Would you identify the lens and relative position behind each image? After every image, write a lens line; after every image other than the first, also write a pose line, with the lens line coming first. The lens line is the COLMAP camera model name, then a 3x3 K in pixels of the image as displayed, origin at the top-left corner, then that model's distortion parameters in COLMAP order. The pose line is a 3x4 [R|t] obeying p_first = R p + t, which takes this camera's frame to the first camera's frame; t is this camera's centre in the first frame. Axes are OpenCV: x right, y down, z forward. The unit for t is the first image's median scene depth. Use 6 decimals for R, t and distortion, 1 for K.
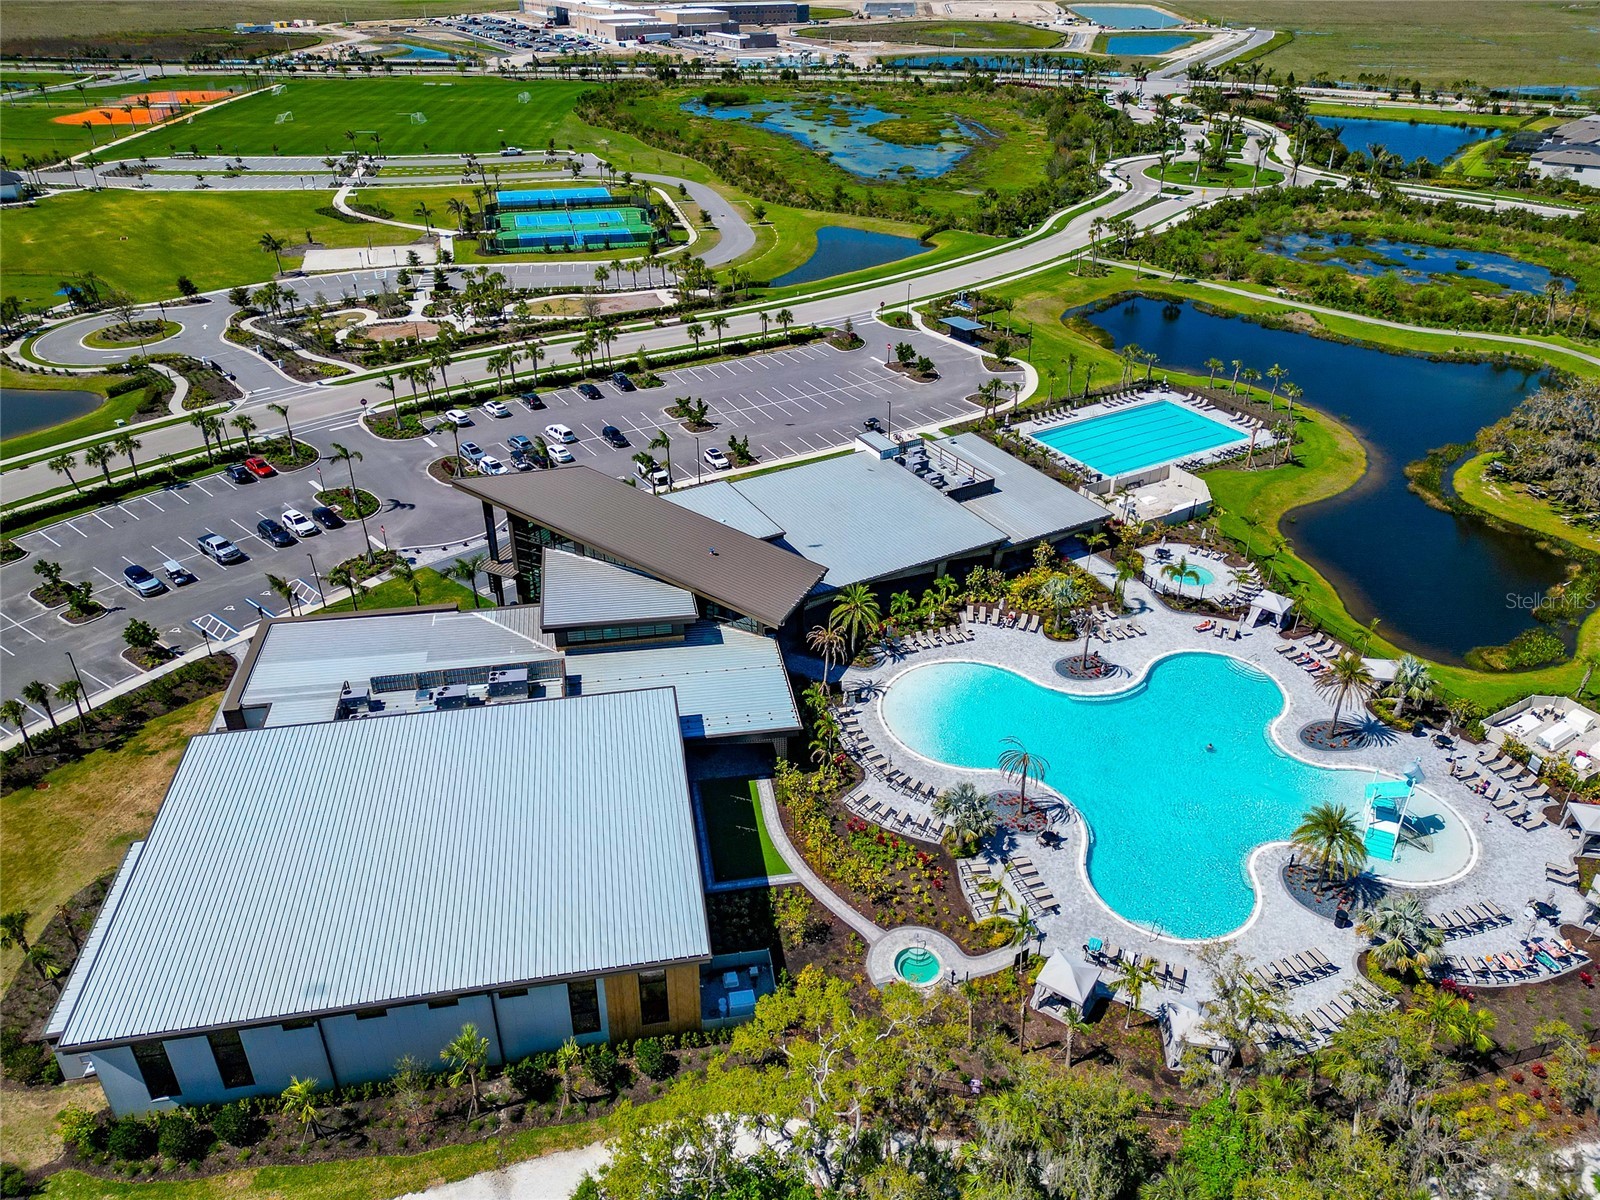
lens RADIAL K [[1155.2, 0, 790.0], [0, 1155.2, 593.7], [0, 0, 1]] dist [0.090014, -0.098336]
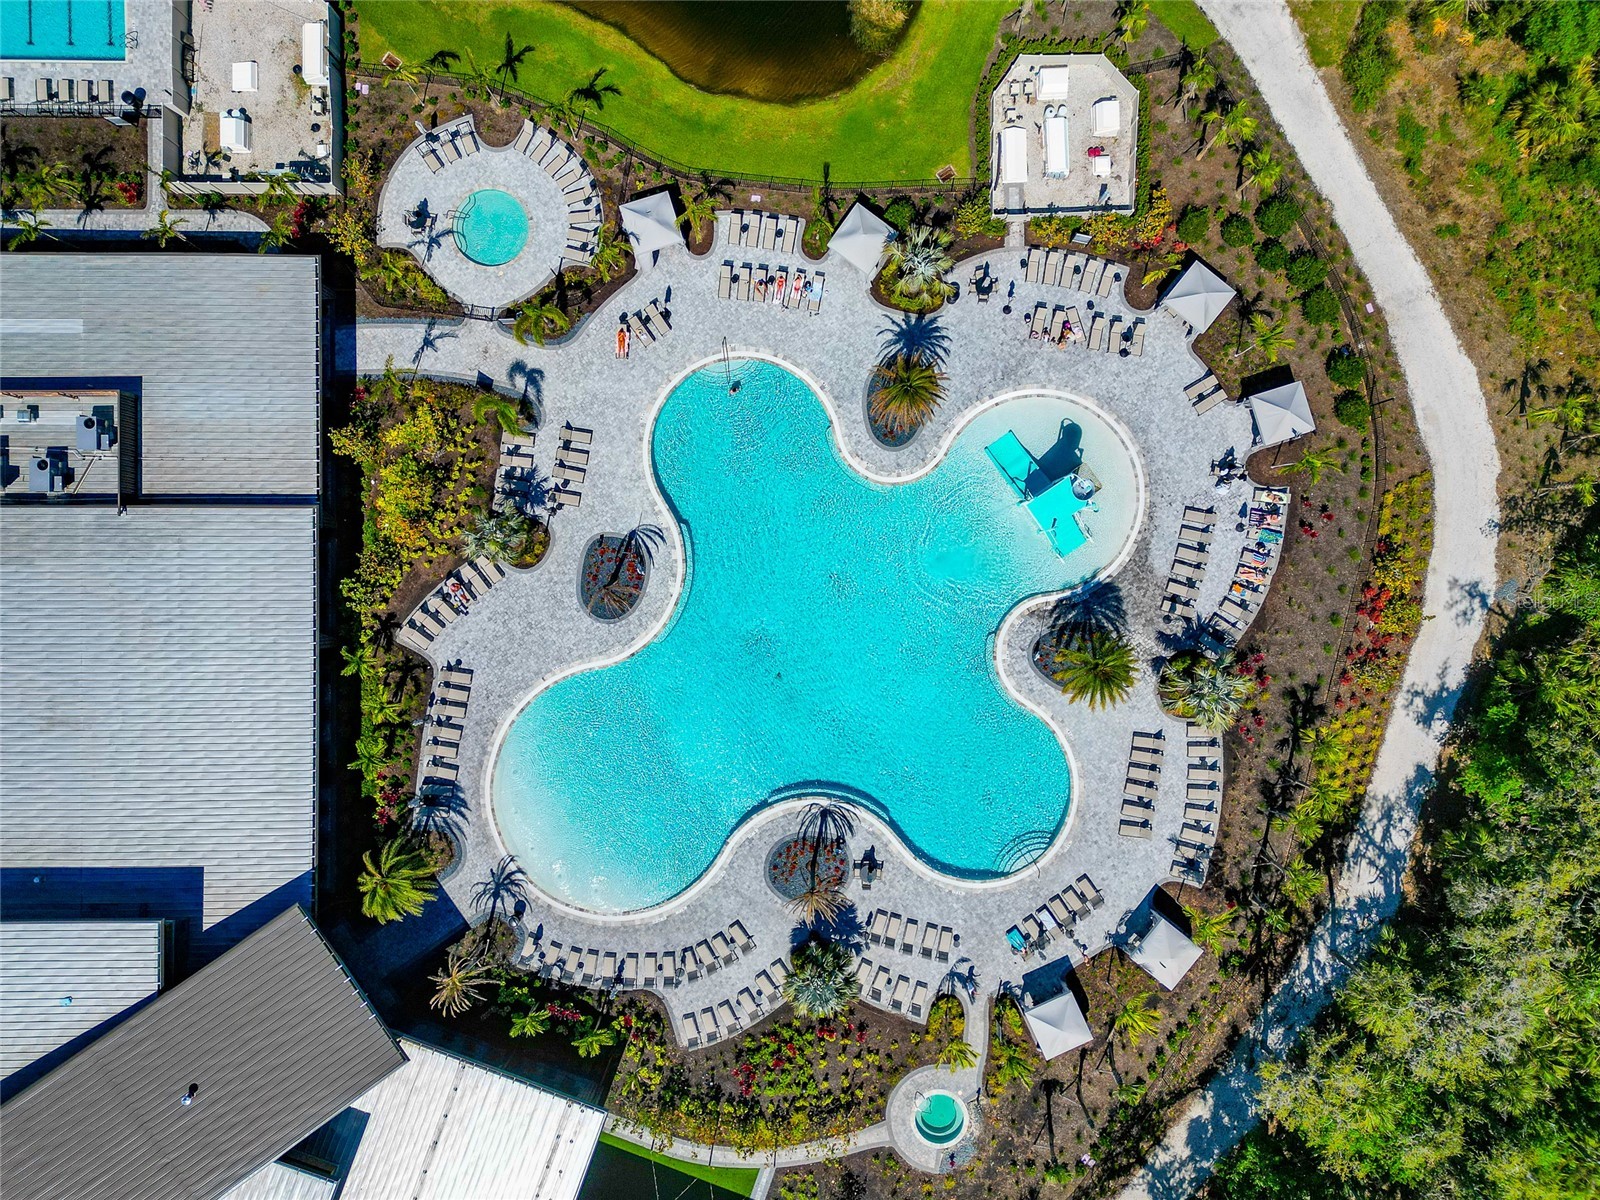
lens RADIAL K [[1155.2, 0, 790.0], [0, 1155.2, 593.7], [0, 0, 1]] dist [0.090014, -0.098336]
pose [[0.508303, -0.860996, -0.017702, 0.193807], [0.450854, 0.248543, 0.857296, -0.292335], [-0.733729, -0.443747, 0.514519, 0.358582]]
